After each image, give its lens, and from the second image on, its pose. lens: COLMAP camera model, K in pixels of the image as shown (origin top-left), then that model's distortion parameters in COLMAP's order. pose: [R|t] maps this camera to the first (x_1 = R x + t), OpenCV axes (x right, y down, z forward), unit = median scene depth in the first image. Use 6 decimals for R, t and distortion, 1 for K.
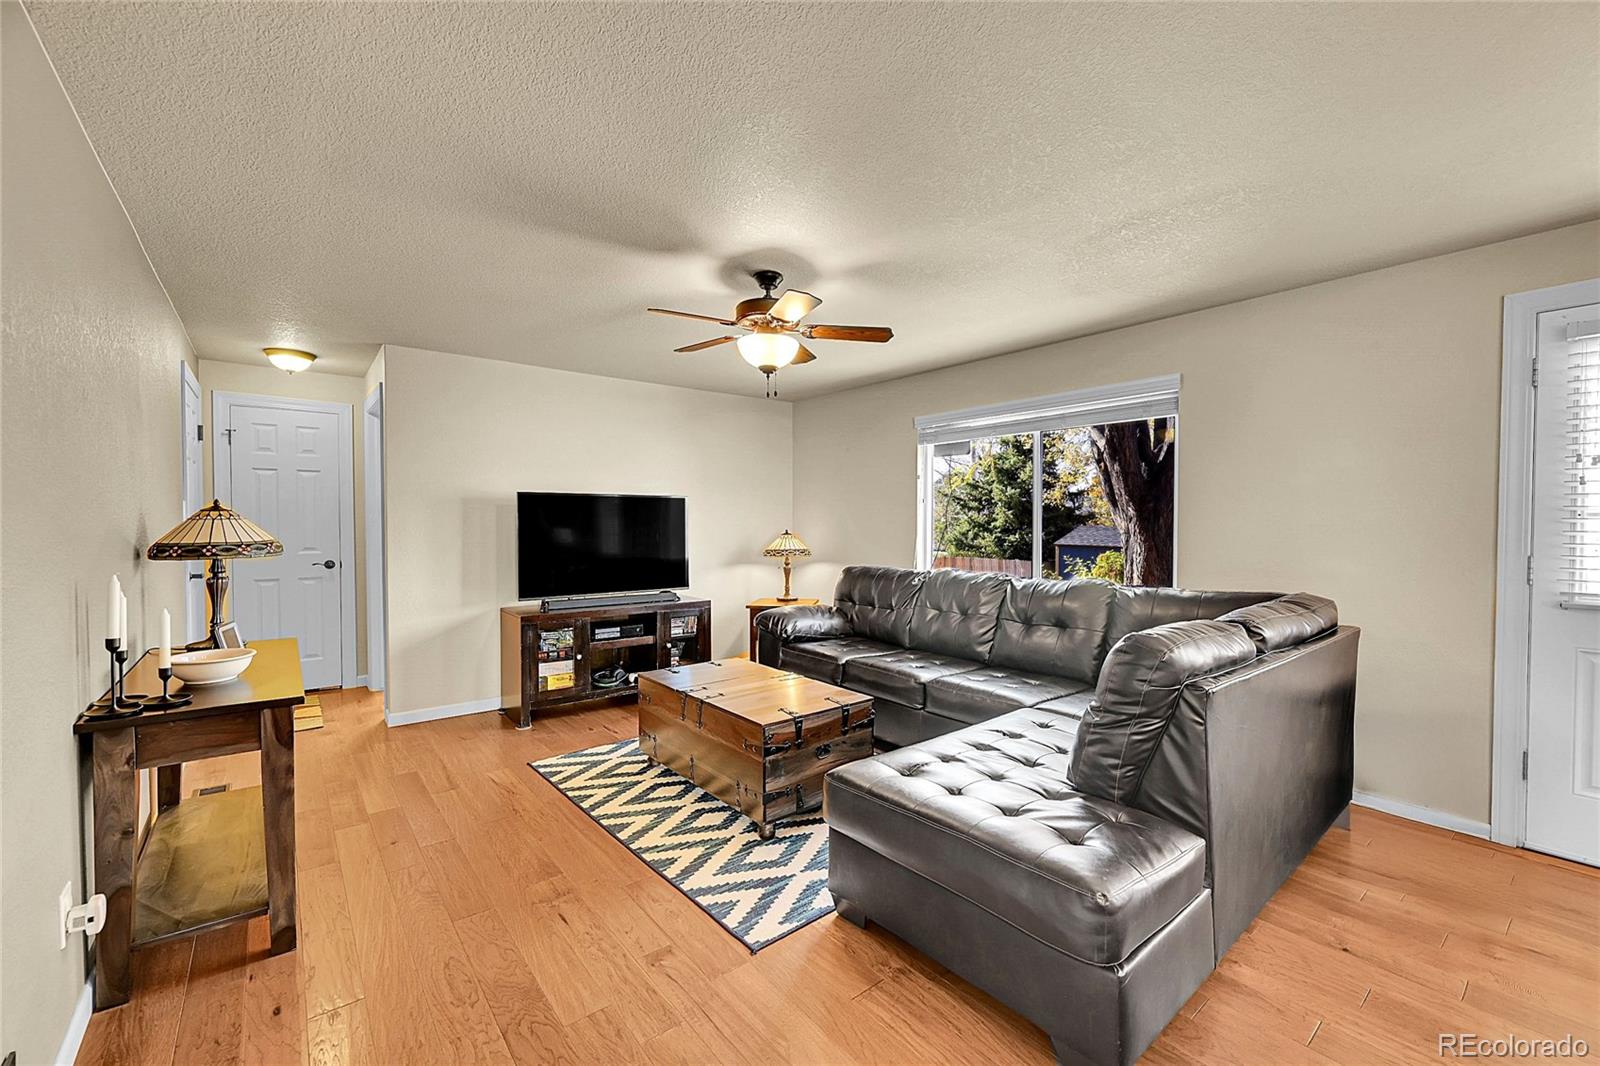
lens RADIAL K [[653.3, 0, 809.8], [0, 653.3, 534.3], [0, 0, 1]] dist [-0.000324, -0.000235]
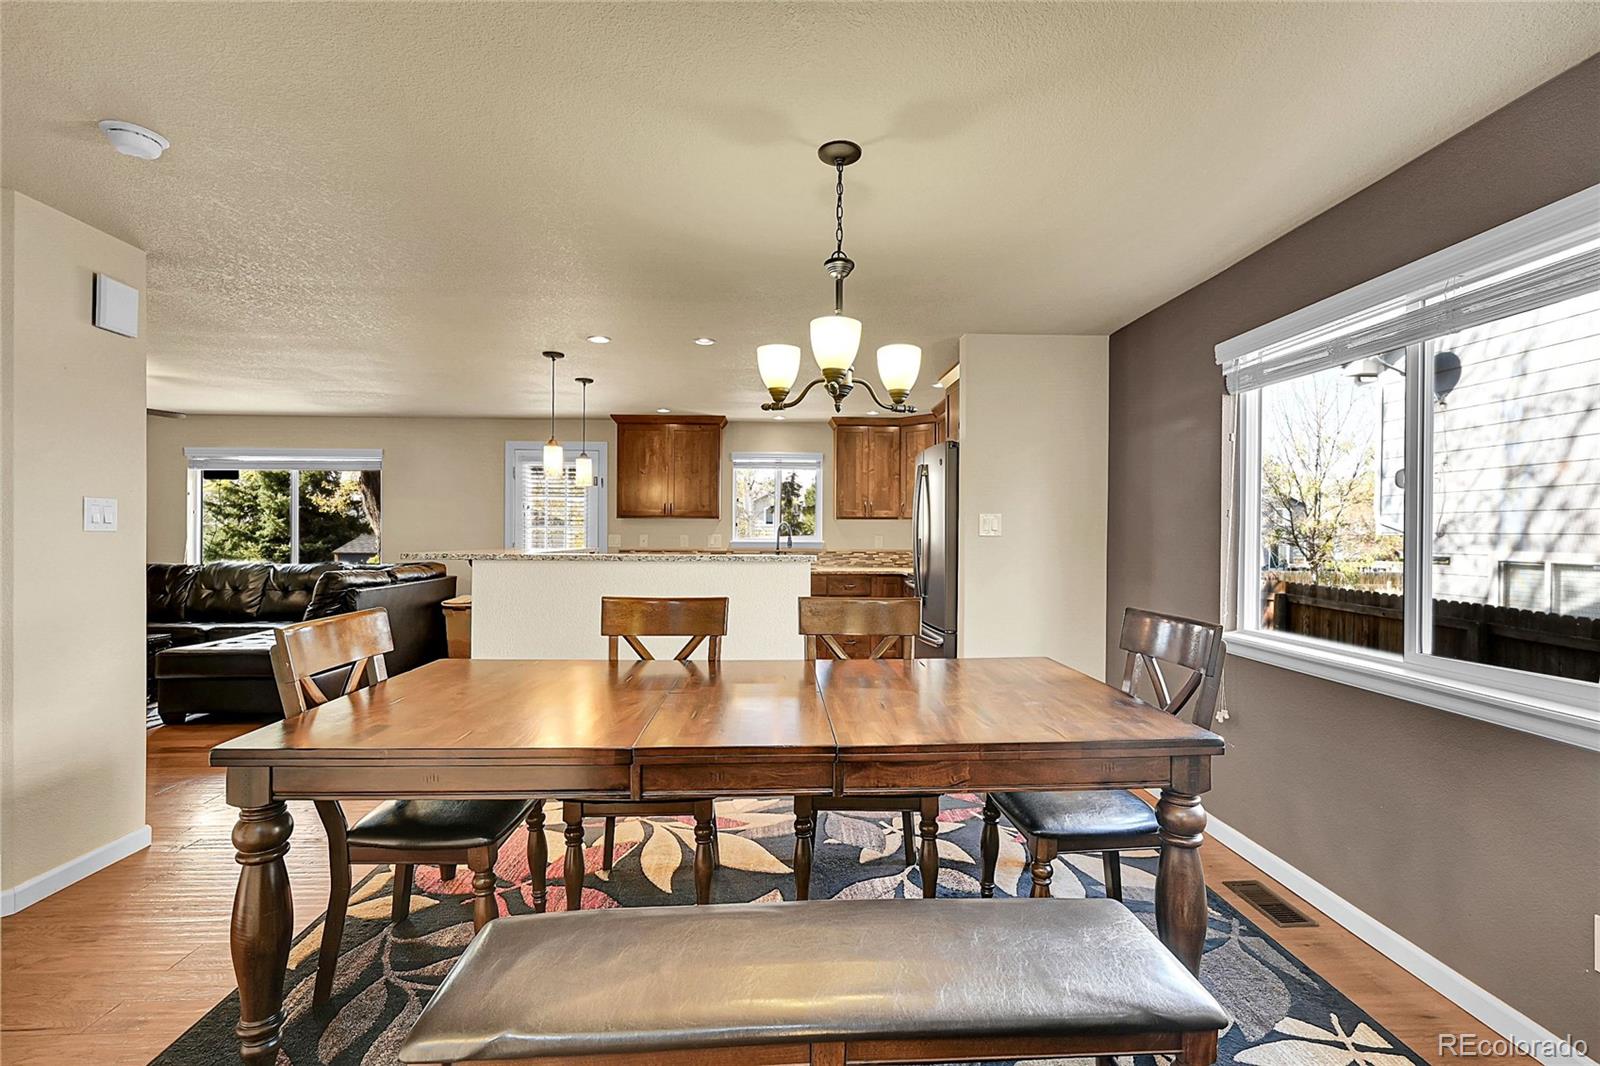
lens RADIAL K [[692.4, 0, 808.3], [0, 692.4, 535.3], [0, 0, 1]] dist [-0.000657, -0.000410]
pose [[0.586199, -0.002969, 0.810161, -0.195602], [0.014013, 0.999881, -0.006476, 0.017445], [-0.810046, 0.015149, 0.586171, -0.697976]]
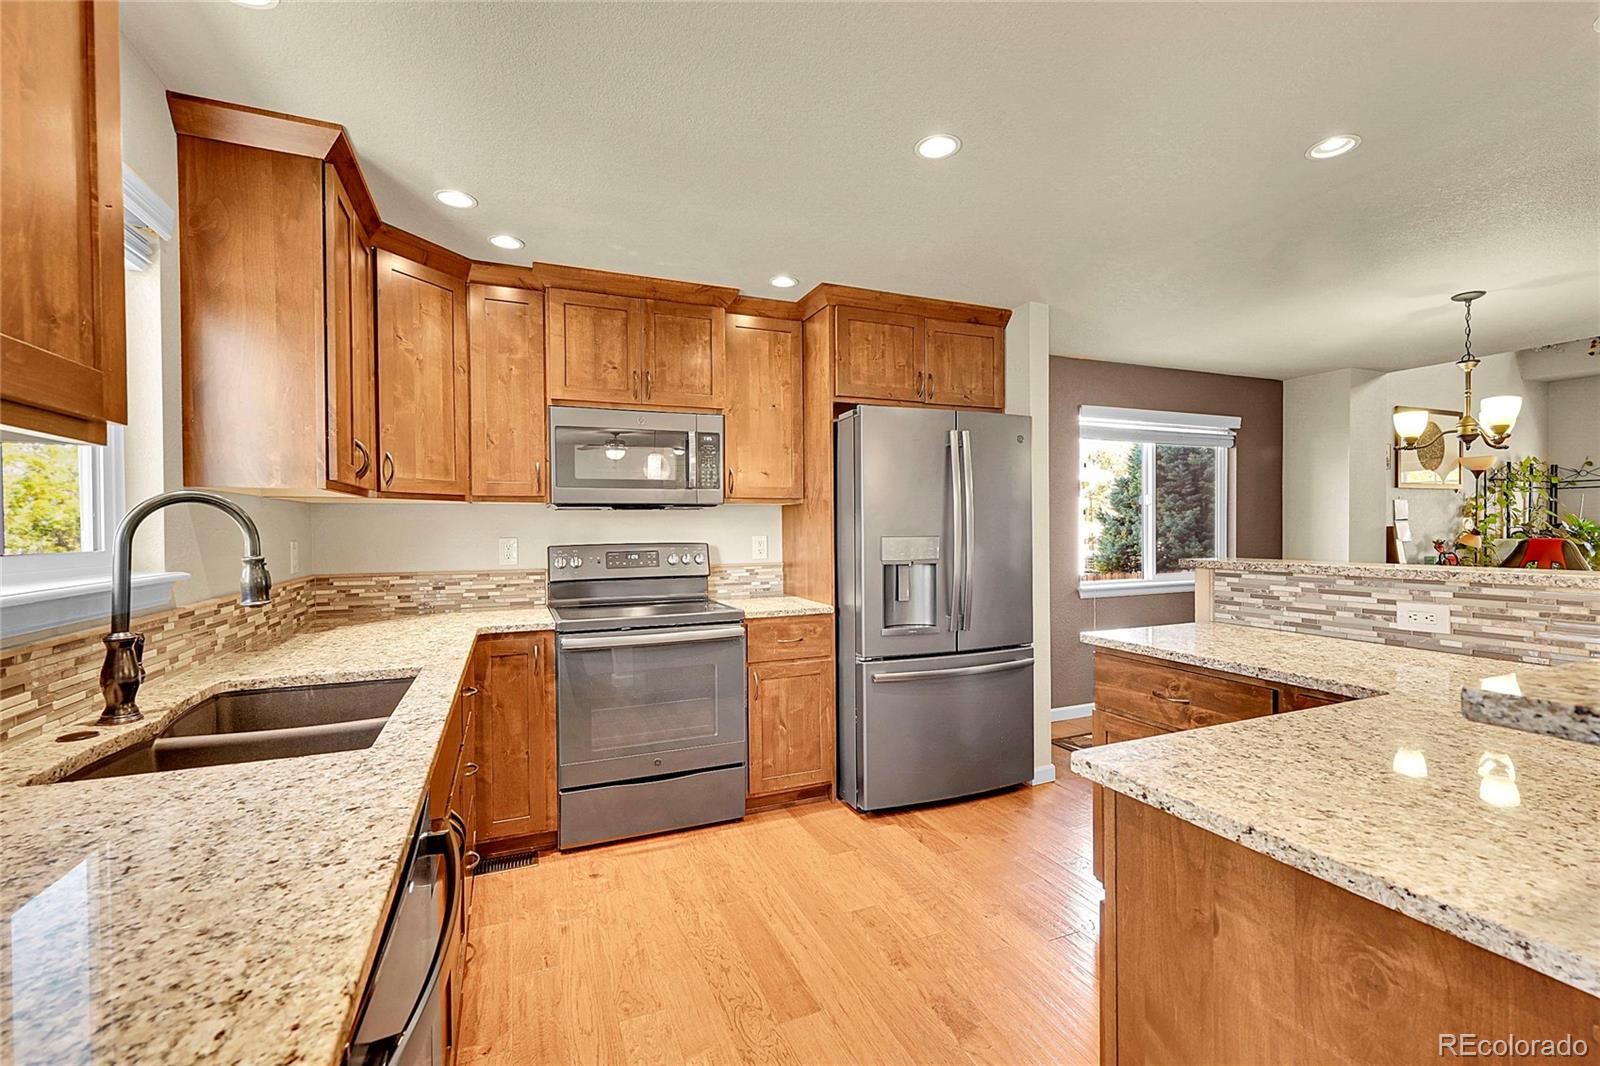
lens RADIAL K [[692.4, 0, 808.3], [0, 692.4, 535.3], [0, 0, 1]] dist [-0.000657, -0.000410]
pose [[-0.959305, 0.002457, 0.282361, 0.485067], [0.012569, 0.999343, 0.034008, -0.002800], [-0.282091, 0.036173, -0.958705, 0.242656]]
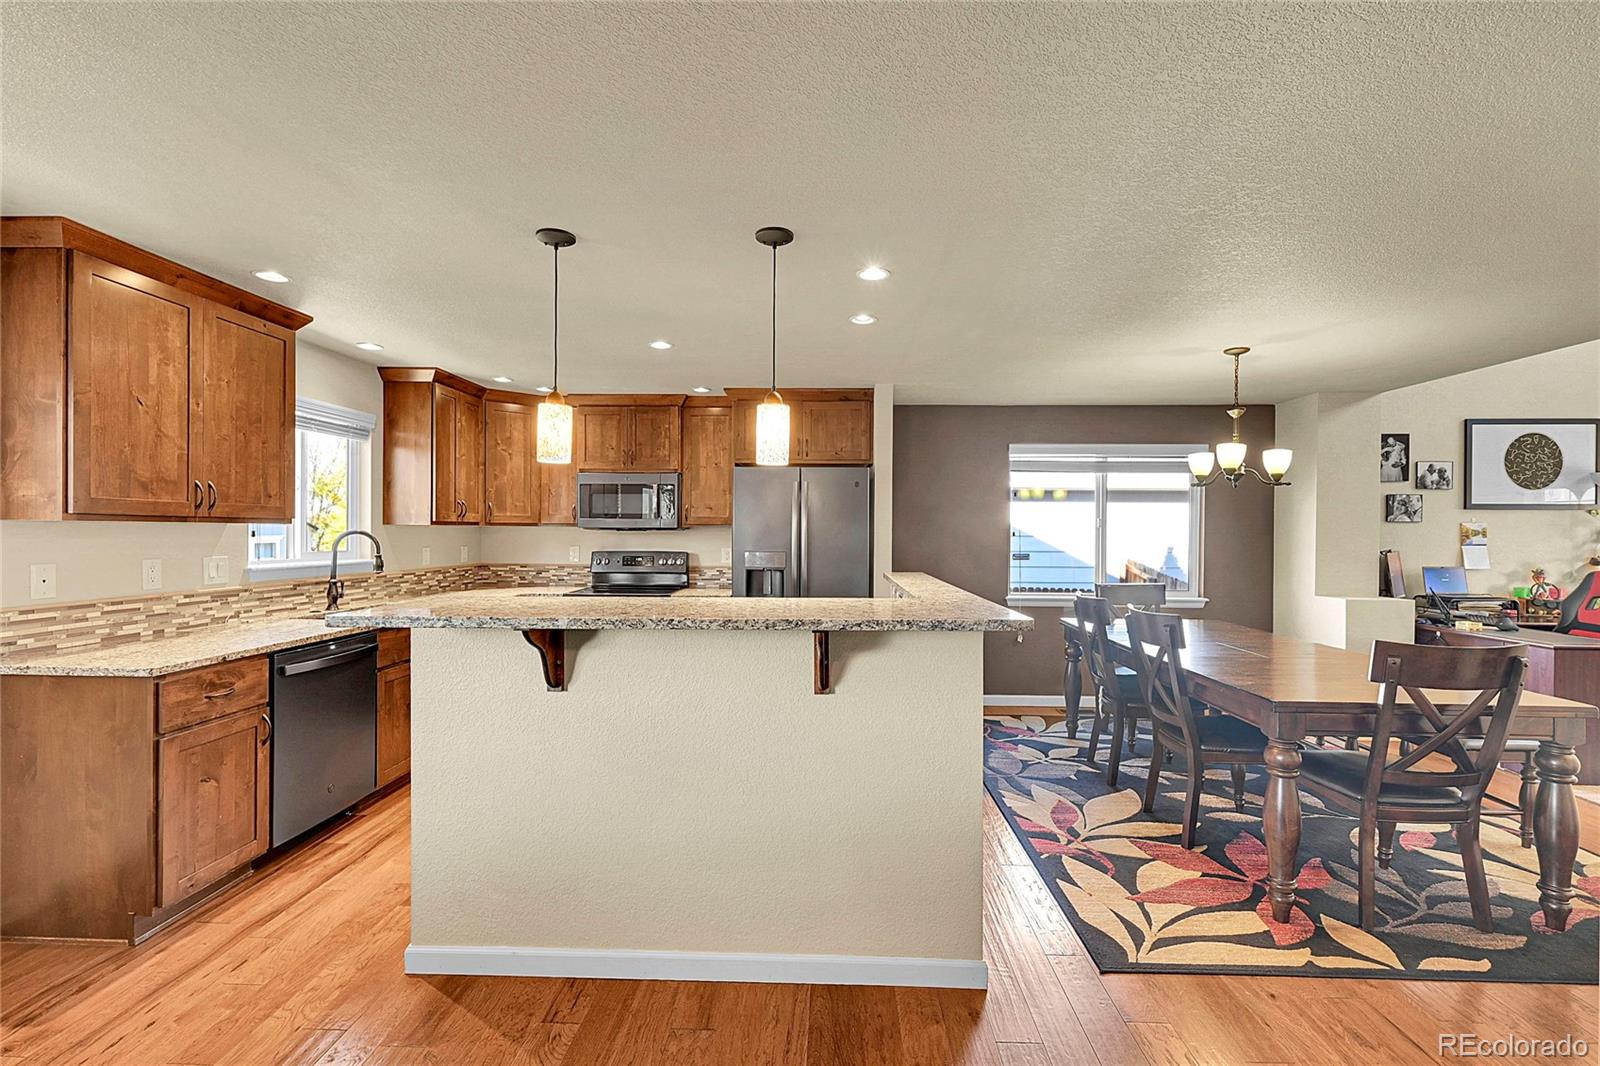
lens RADIAL K [[692.4, 0, 808.3], [0, 692.4, 535.3], [0, 0, 1]] dist [-0.000657, -0.000410]
pose [[-0.749661, -0.011099, 0.661729, -0.030700], [0.006610, 0.999684, 0.024255, -0.021952], [-0.661789, 0.022557, -0.749351, 0.285628]]
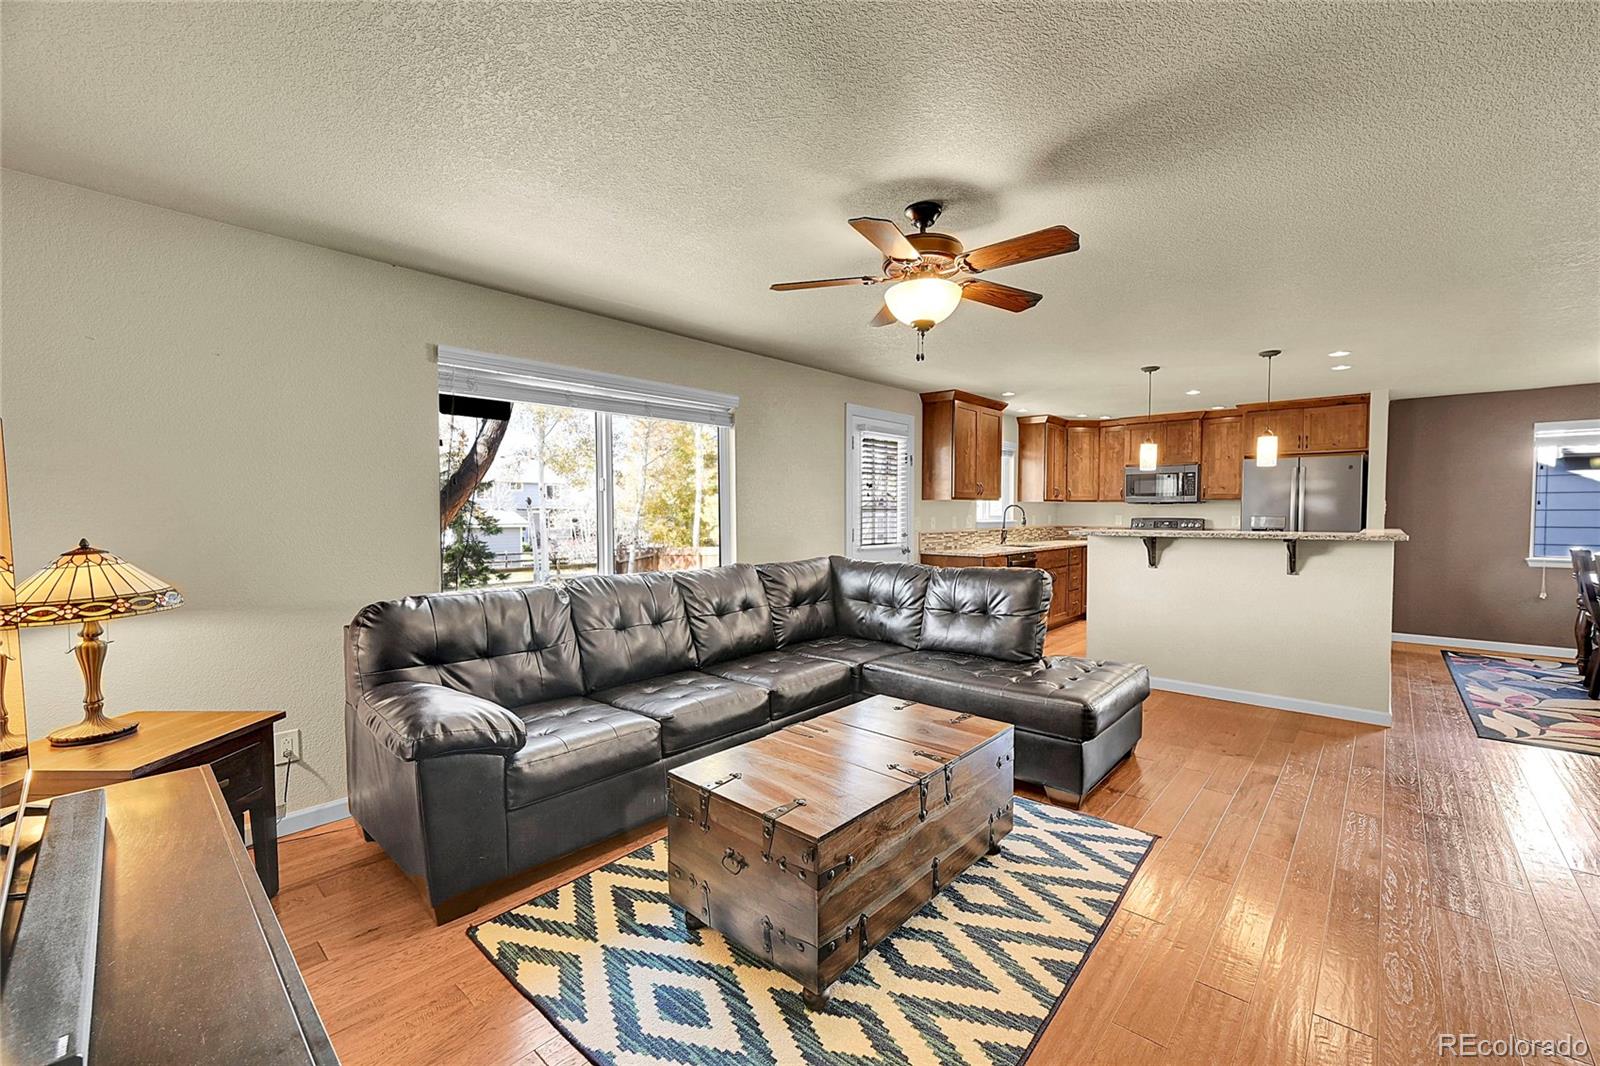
lens RADIAL K [[653.3, 0, 809.8], [0, 653.3, 534.3], [0, 0, 1]] dist [-0.000324, -0.000235]
pose [[-0.155349, -0.037139, 0.987161, -0.447377], [0.022060, 0.998913, 0.041052, -0.016085], [-0.987613, 0.028154, -0.154361, 0.667396]]
